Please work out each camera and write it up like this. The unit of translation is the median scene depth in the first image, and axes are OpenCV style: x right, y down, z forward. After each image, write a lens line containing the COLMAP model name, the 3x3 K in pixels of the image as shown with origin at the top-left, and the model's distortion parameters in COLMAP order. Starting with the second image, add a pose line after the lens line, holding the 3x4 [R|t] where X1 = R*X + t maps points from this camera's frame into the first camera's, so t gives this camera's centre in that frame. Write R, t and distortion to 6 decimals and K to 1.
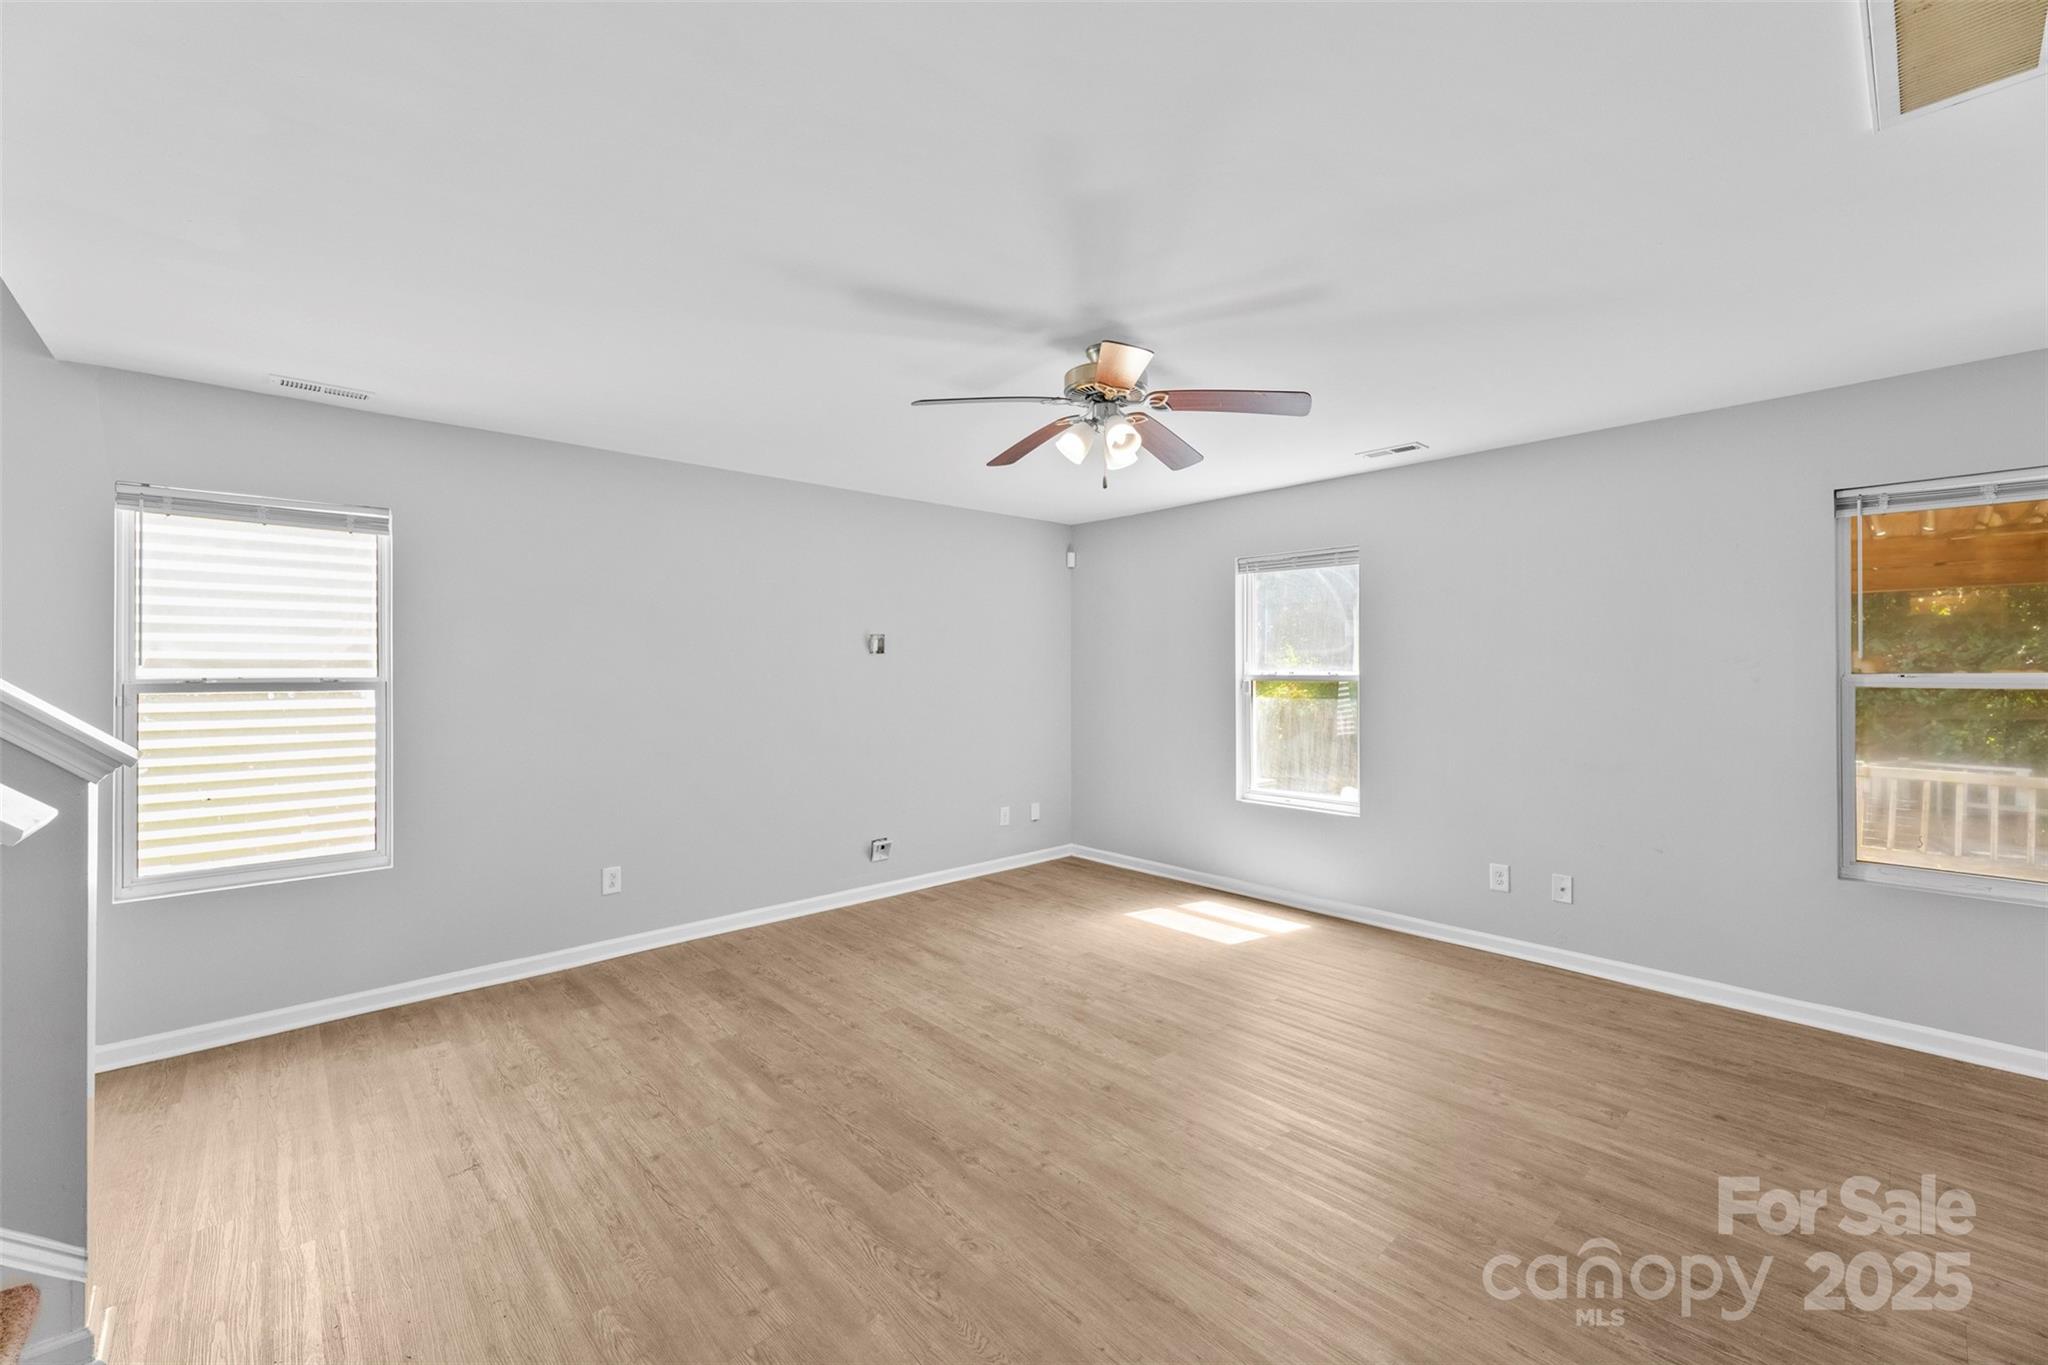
lens RADIAL K [[826.8, 0, 1017.6], [0, 826.8, 662.9], [0, 0, 1]] dist [0.001771, -0.000523]
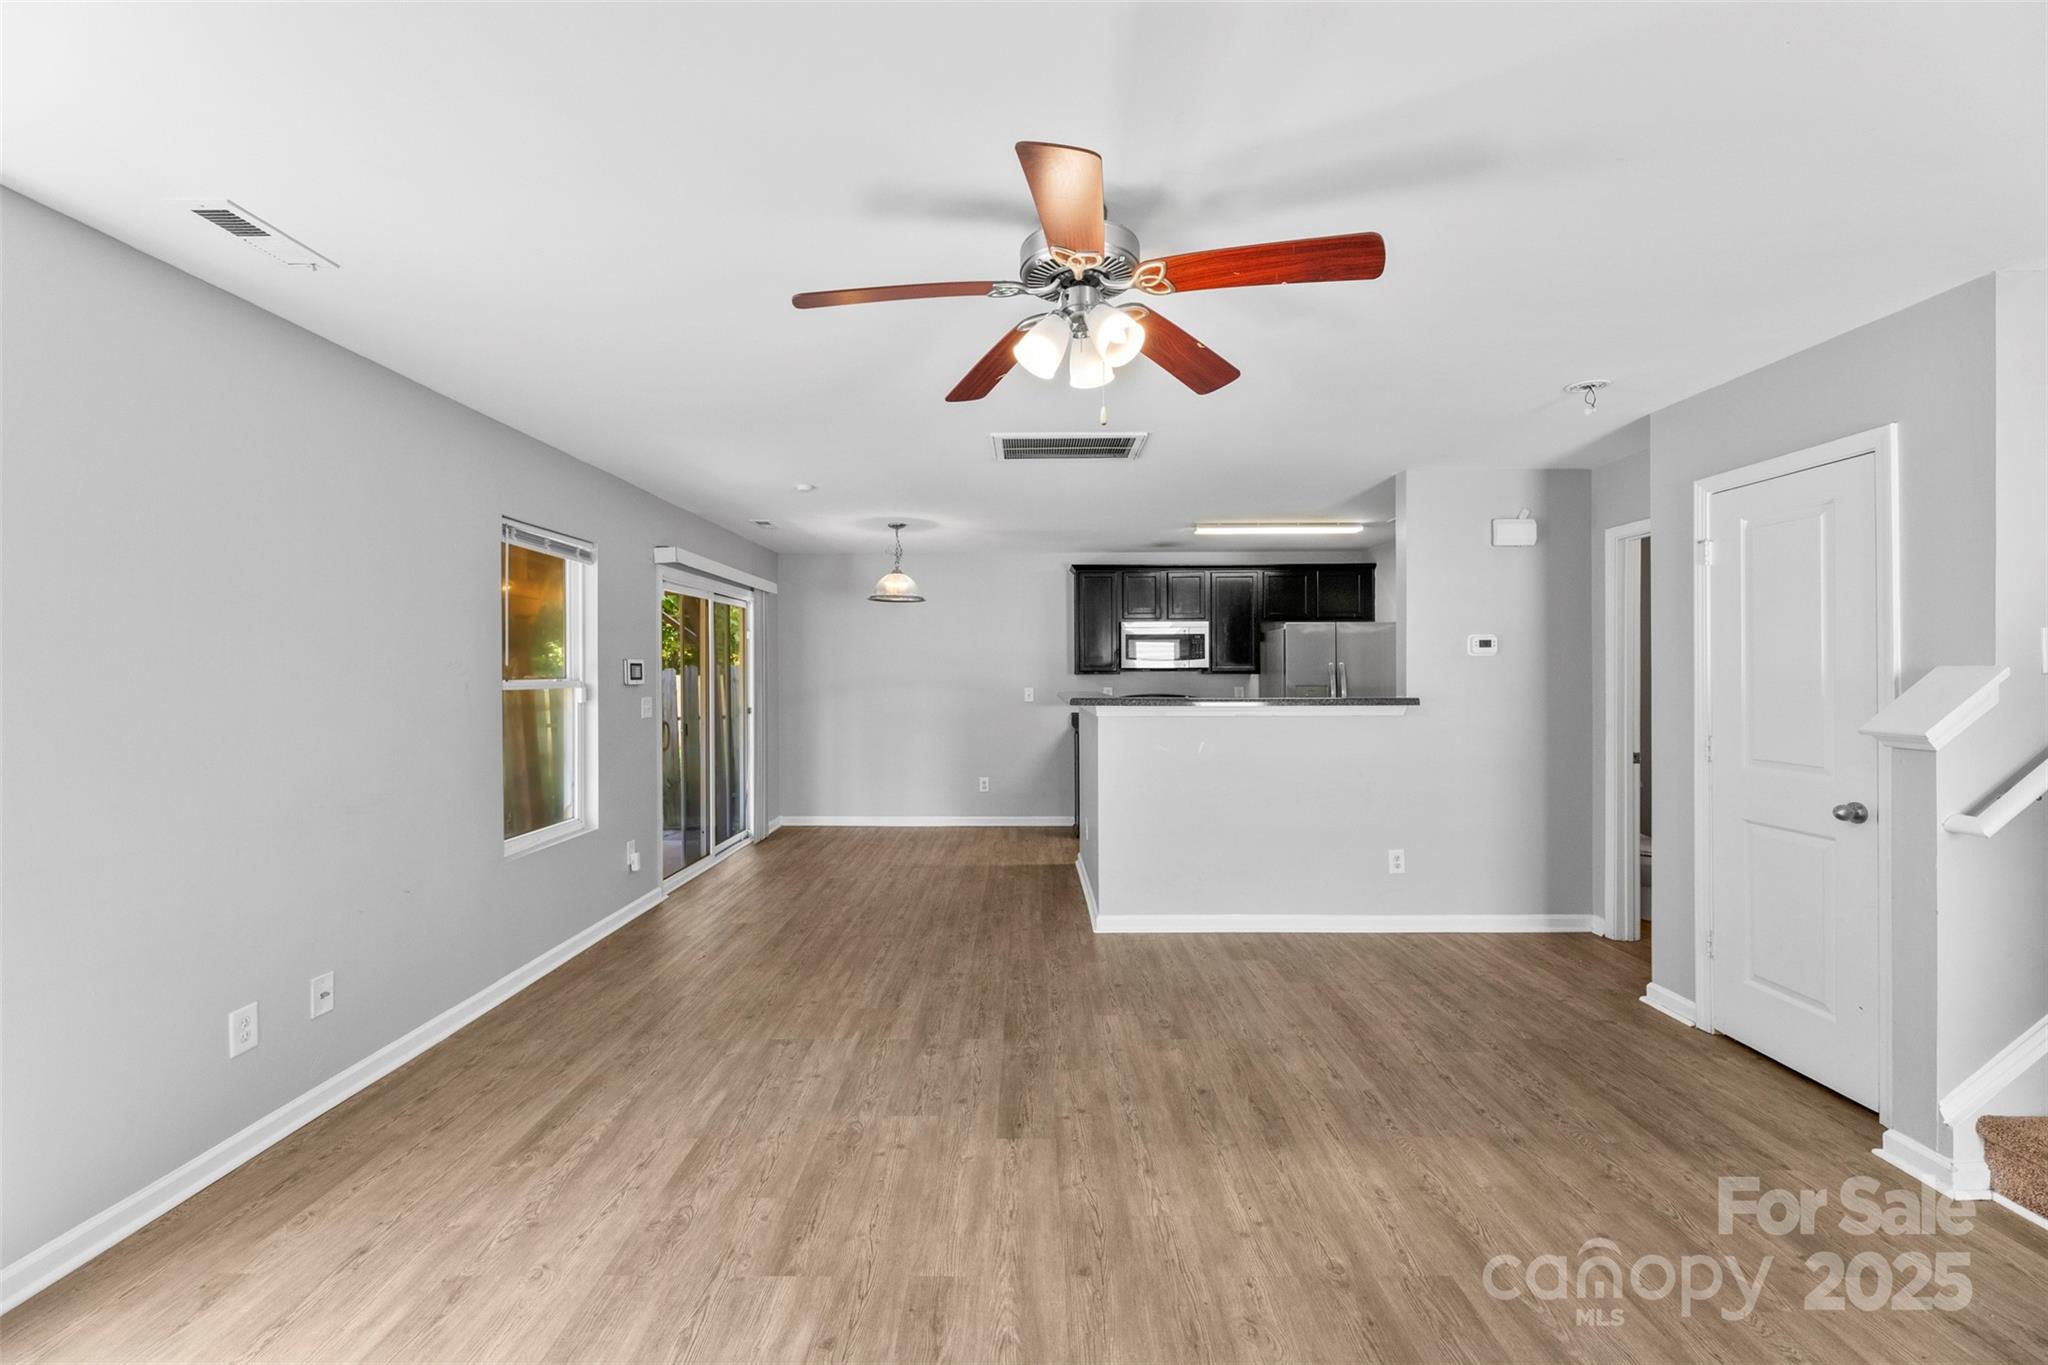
lens RADIAL K [[826.8, 0, 1022.7], [0, 826.8, 671.7], [0, 0, 1]] dist [0.001771, -0.000523]
pose [[-0.737592, 0.004899, 0.675229, -0.271773], [-0.001365, 0.999961, -0.008745, 0.011272], [-0.675245, -0.007372, -0.737556, 1.287562]]
